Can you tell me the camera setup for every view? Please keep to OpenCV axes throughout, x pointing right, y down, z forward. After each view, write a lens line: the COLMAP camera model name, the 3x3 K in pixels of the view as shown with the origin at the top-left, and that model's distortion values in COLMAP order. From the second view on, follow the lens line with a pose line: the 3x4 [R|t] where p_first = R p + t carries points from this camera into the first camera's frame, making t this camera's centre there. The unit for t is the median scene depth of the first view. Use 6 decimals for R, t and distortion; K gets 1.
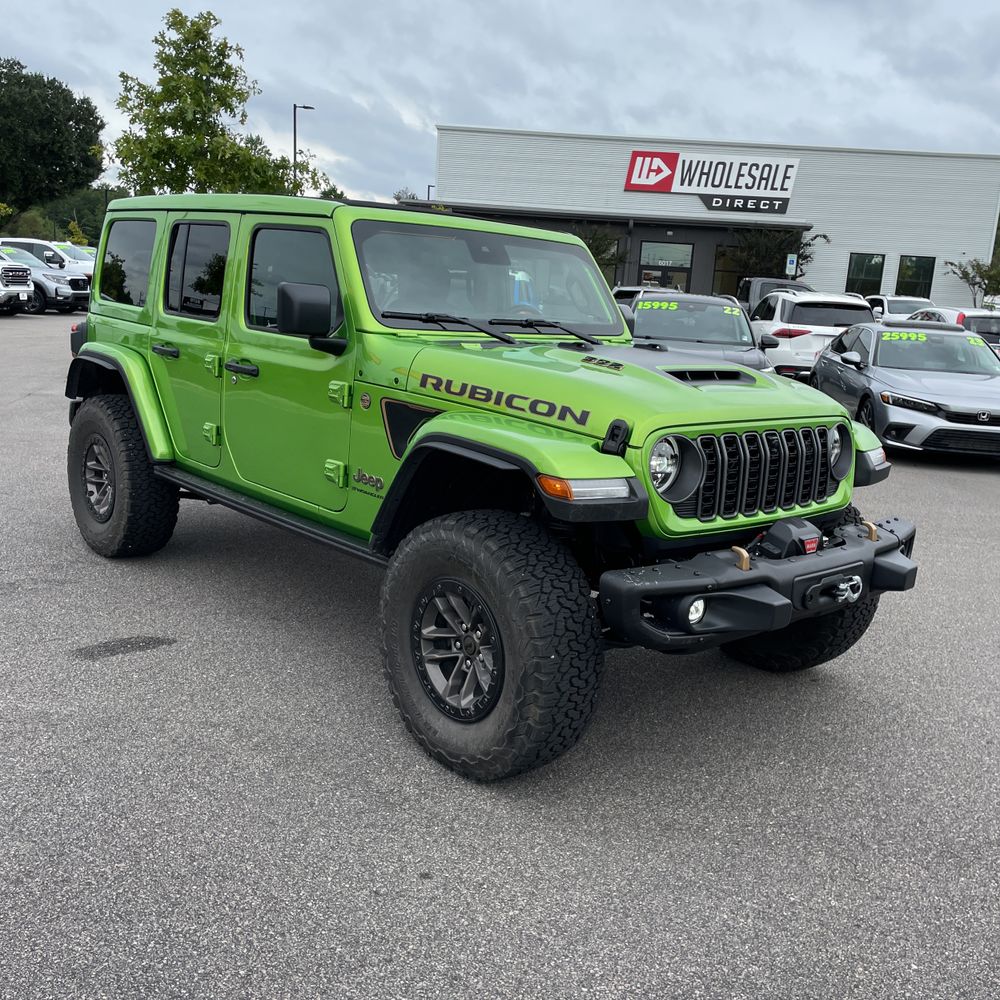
lens RADIAL K [[1006.1, 0, 515.8], [0, 1006.1, 507.4], [0, 0, 1]] dist [0.130645, -0.199336]
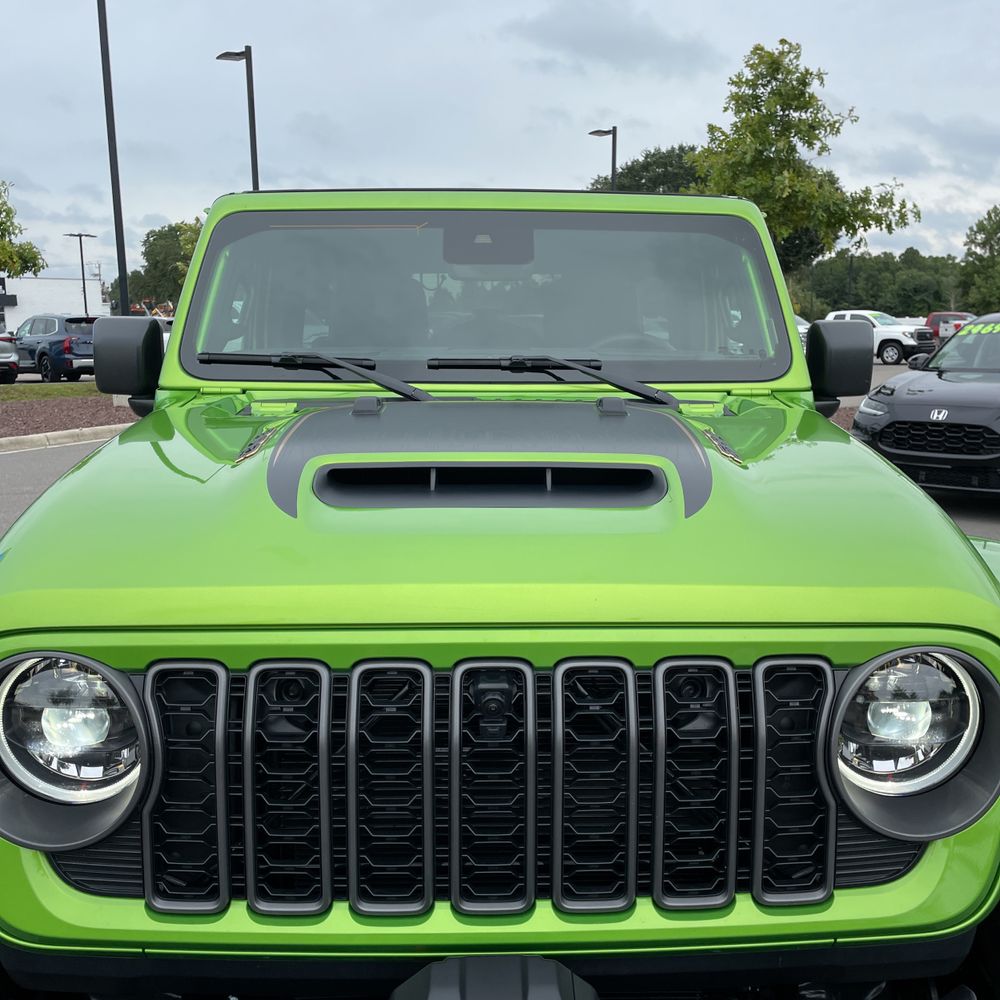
lens RADIAL K [[1007.1, 0, 513.0], [0, 1007.1, 494.4], [0, 0, 1]] dist [0.116397, -0.176295]
pose [[0.753383, 0.044765, -0.656056, 0.415557], [-0.091848, 0.995064, -0.037578, -0.104767], [0.651135, 0.088568, 0.753776, 0.675040]]
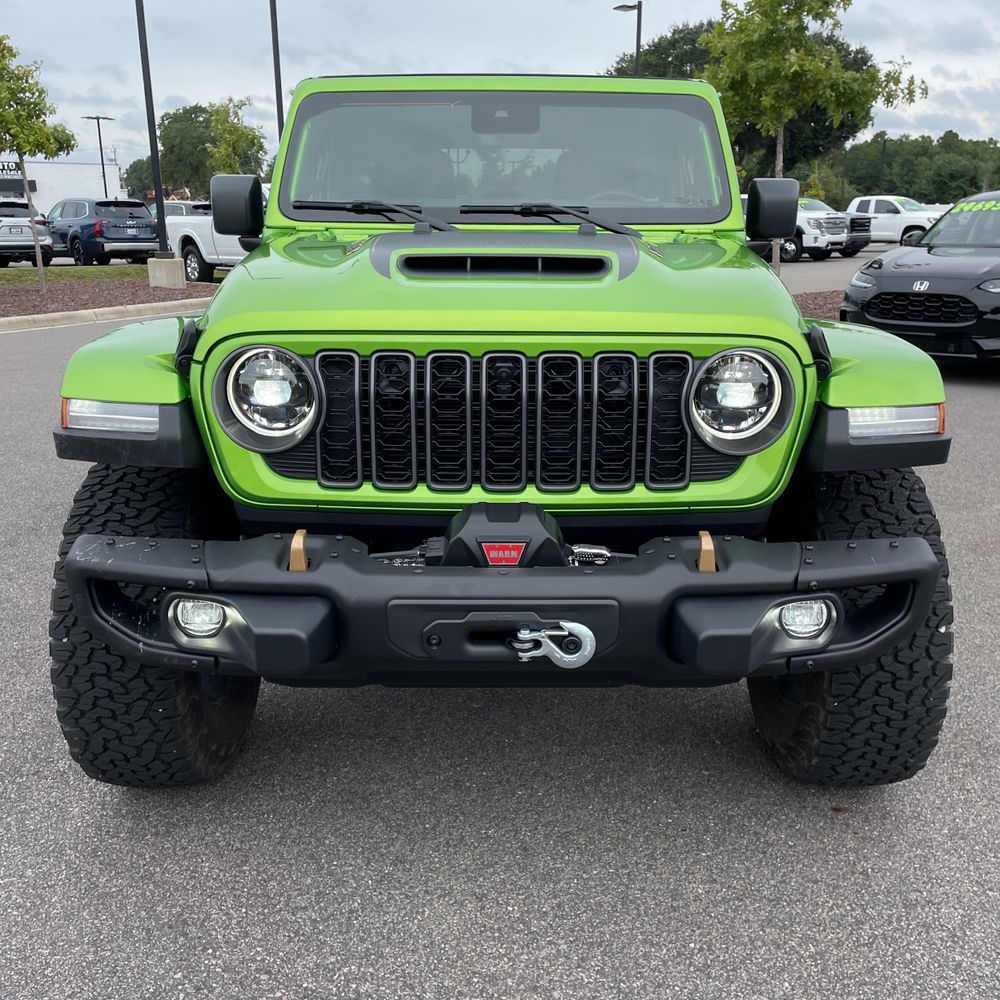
lens RADIAL K [[1003.1, 0, 513.8], [0, 1003.1, 496.6], [0, 0, 1]] dist [0.109889, -0.148952]
pose [[0.740132, 0.119381, -0.661780, 0.582163], [-0.096953, 0.992778, 0.070658, -0.030801], [0.665435, 0.011865, 0.746361, 0.507894]]
